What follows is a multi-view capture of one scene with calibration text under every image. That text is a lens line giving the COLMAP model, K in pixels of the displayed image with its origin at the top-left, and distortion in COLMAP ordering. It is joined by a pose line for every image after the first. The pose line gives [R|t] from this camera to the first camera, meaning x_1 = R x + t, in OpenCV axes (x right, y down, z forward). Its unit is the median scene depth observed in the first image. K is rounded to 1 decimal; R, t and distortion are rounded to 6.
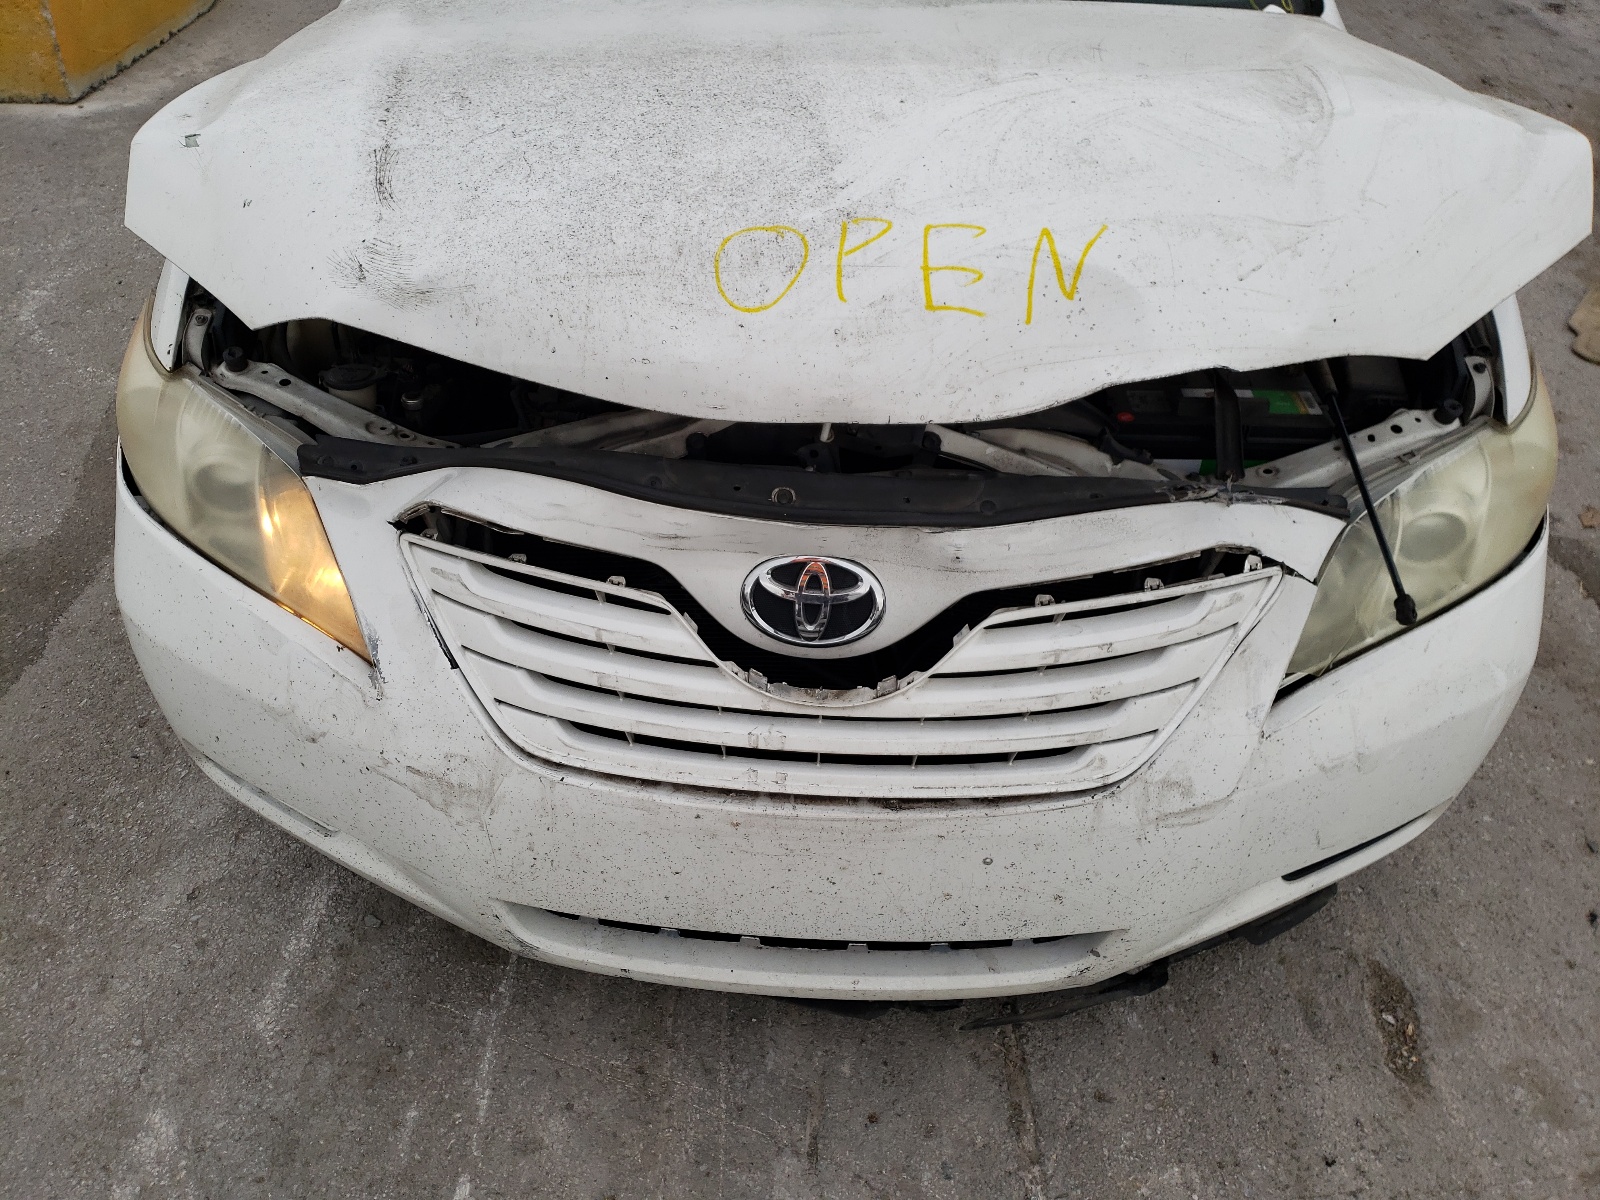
lens RADIAL K [[1297.7, 0, 799.7], [0, 1297.7, 614.8], [0, 0, 1]] dist [0.020952, -0.001851]
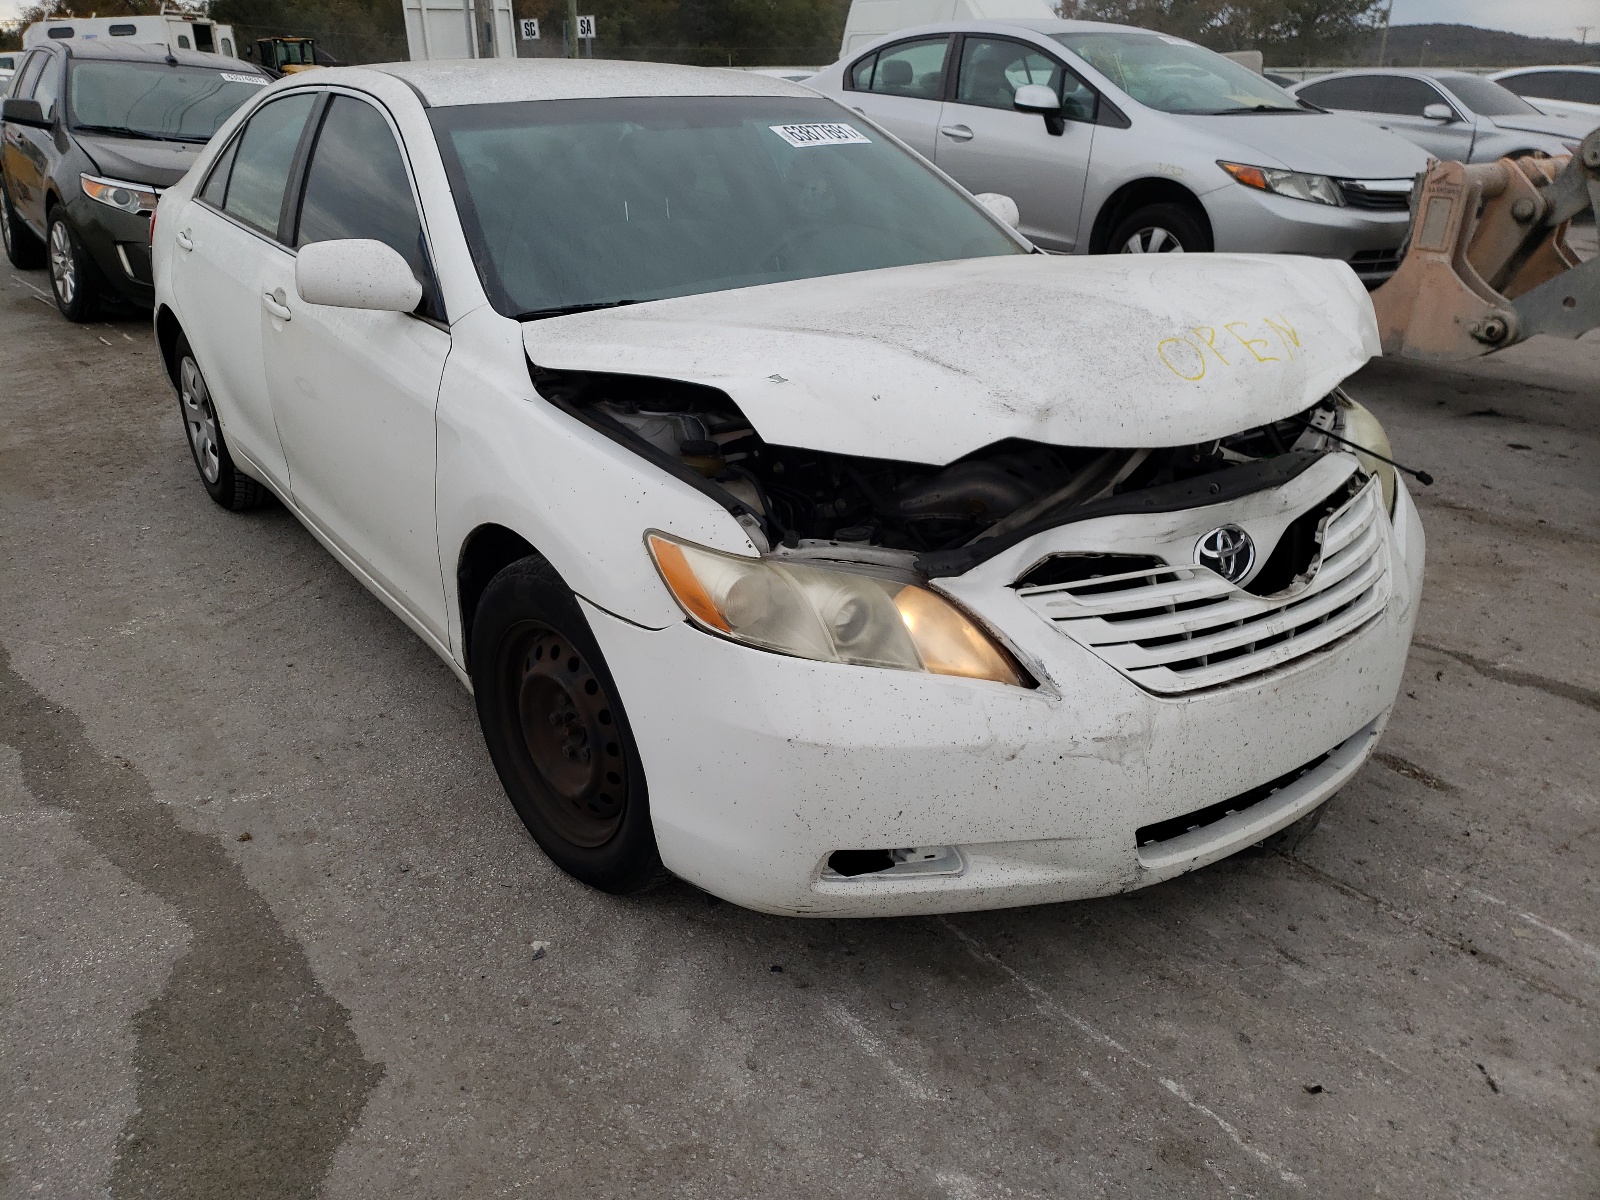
lens RADIAL K [[1297.7, 0, 791.9], [0, 1297.7, 594.2], [0, 0, 1]] dist [0.020952, -0.001851]
pose [[0.776114, -0.255844, 0.576360, -1.141546], [0.407840, 0.900757, -0.149345, 0.045480], [-0.480951, 0.350972, 0.803433, -0.019851]]
